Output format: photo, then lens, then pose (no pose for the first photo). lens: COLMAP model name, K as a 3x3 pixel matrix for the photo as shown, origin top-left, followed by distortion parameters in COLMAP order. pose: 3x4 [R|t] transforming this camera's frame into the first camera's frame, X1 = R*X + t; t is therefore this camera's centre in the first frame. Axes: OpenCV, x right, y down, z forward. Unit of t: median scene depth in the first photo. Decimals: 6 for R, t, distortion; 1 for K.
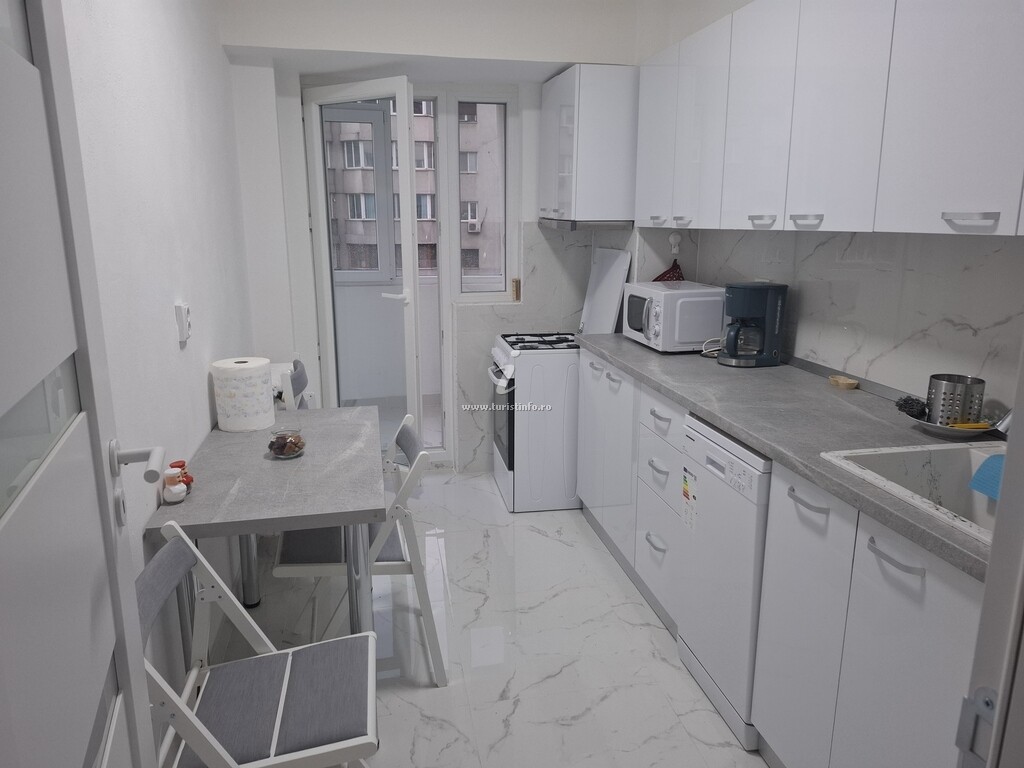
lens RADIAL K [[716.1, 0, 512.0], [0, 716.1, 384.0], [0, 0, 1]] dist [0.129695, -0.139744]
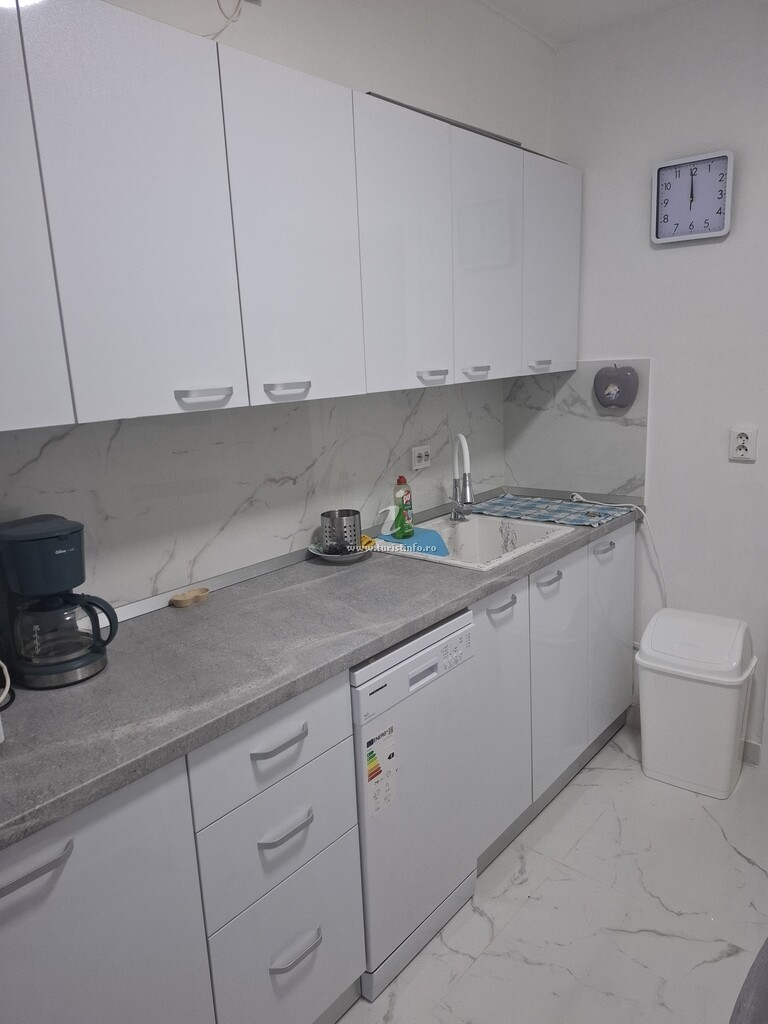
lens RADIAL K [[716.1, 0, 395.5], [0, 716.1, 511.0], [0, 0, 1]] dist [0.129695, -0.139744]
pose [[-0.630113, -0.139912, 0.763795, -0.319386], [0.217206, 0.912609, 0.346362, -0.371475], [-0.745506, 0.384148, -0.544657, 1.476621]]
